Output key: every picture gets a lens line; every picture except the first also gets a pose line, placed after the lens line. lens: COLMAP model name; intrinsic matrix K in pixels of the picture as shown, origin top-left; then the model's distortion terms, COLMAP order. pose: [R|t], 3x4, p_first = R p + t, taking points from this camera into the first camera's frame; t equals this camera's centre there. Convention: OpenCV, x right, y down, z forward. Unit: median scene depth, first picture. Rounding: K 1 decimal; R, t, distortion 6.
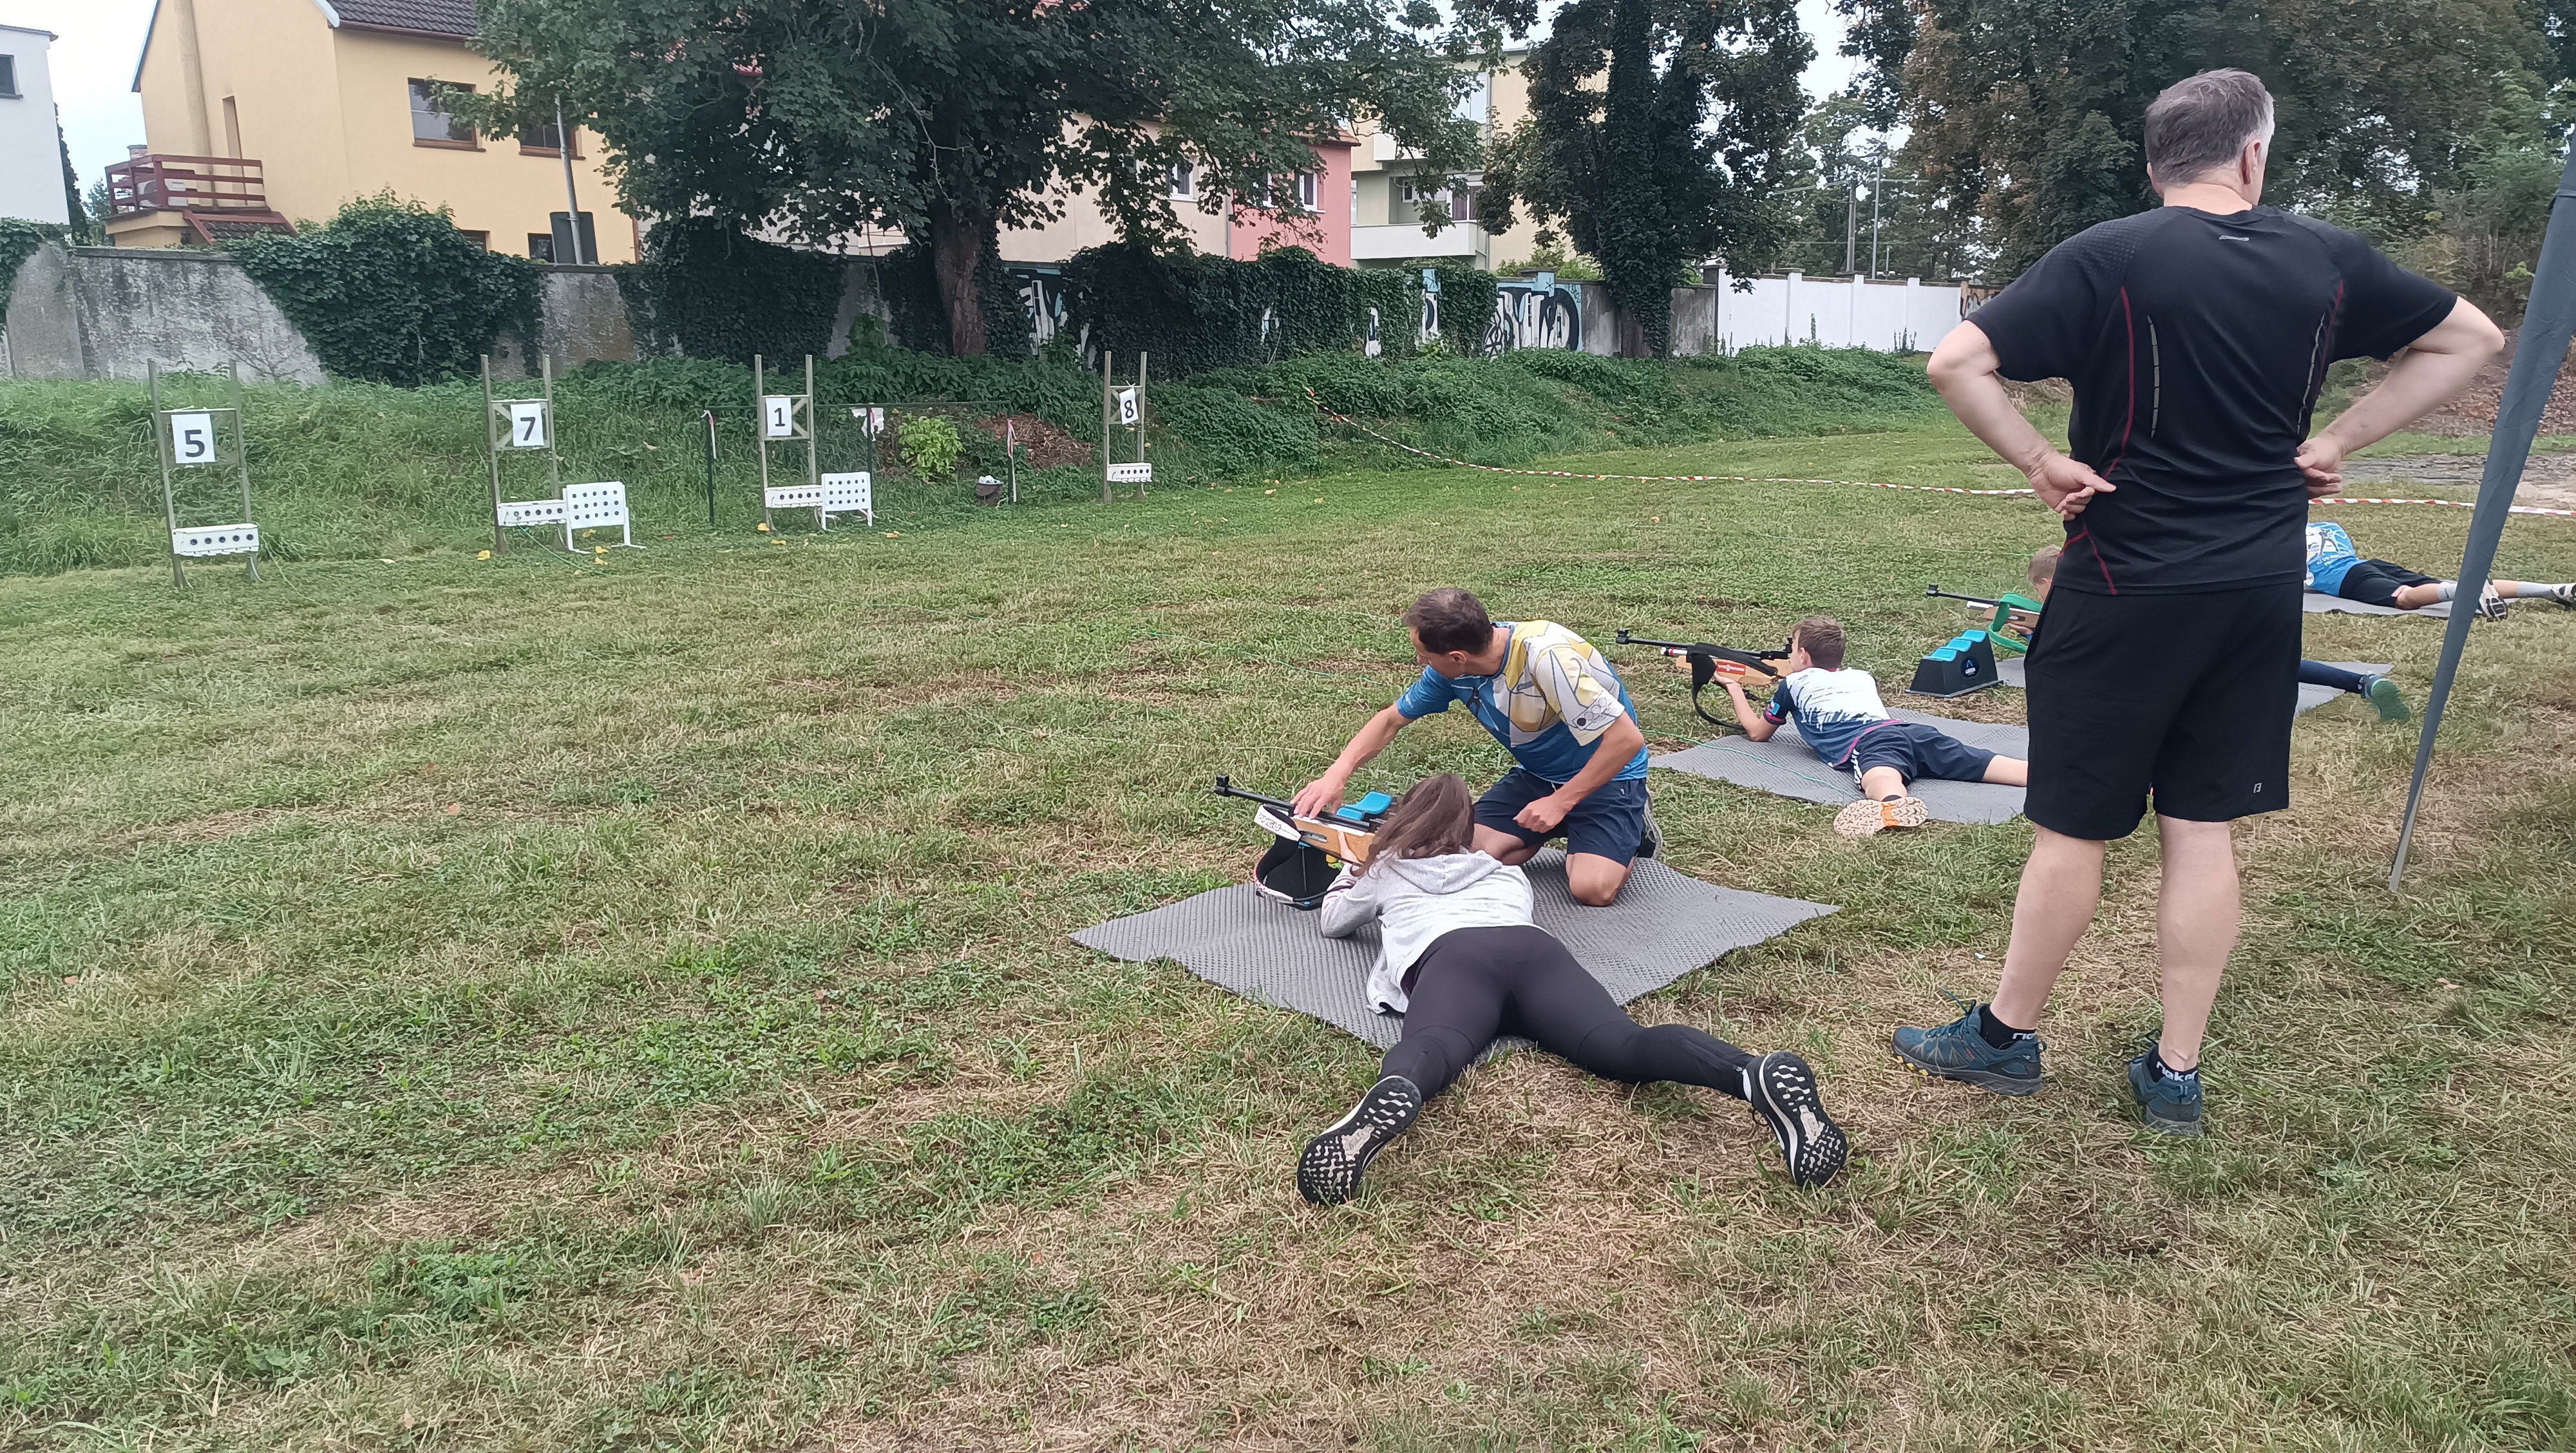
lens RADIAL K [[1760.2, 0, 1288.0], [0, 1760.2, 726.5], [0, 0, 1]] dist [0.074769, -0.090043]
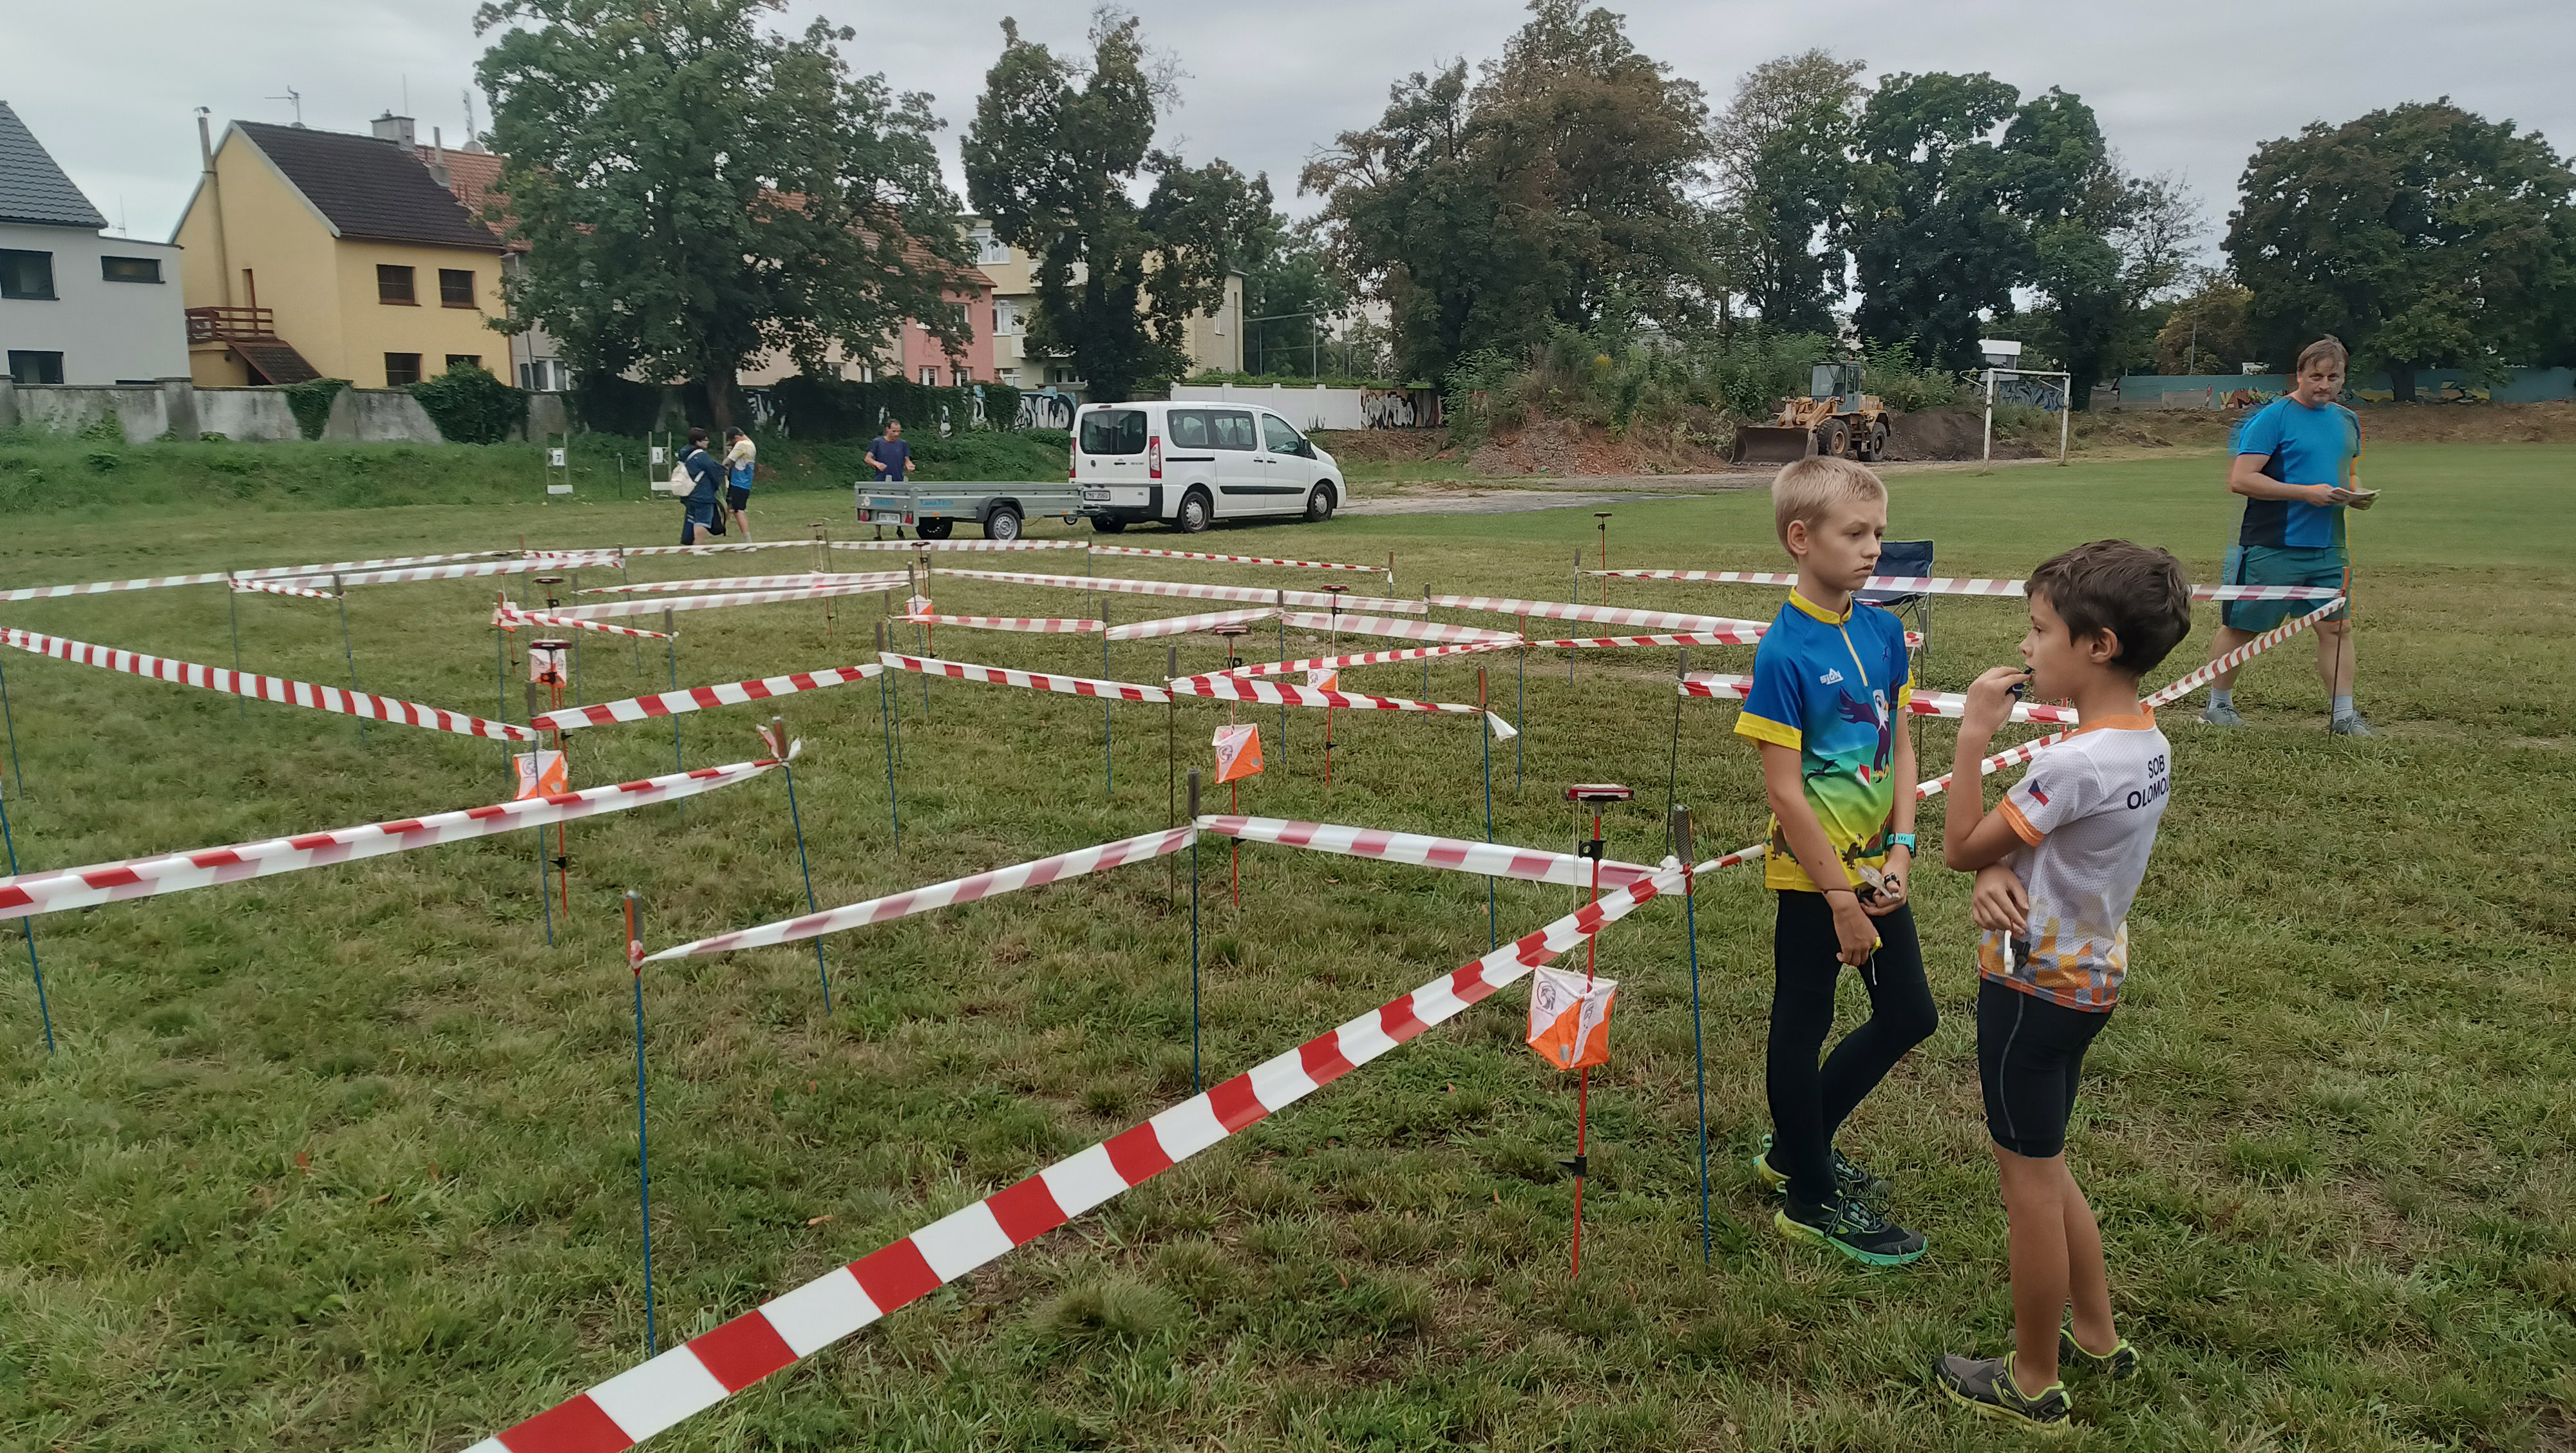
lens RADIAL K [[1760.2, 0, 1288.0], [0, 1760.2, 726.5], [0, 0, 1]] dist [0.074769, -0.090043]
pose [[0.990654, -0.019819, 0.134955, 0.194598], [0.024698, 0.999097, -0.034572, 0.233569], [-0.134148, 0.037582, 0.990248, -1.178990]]
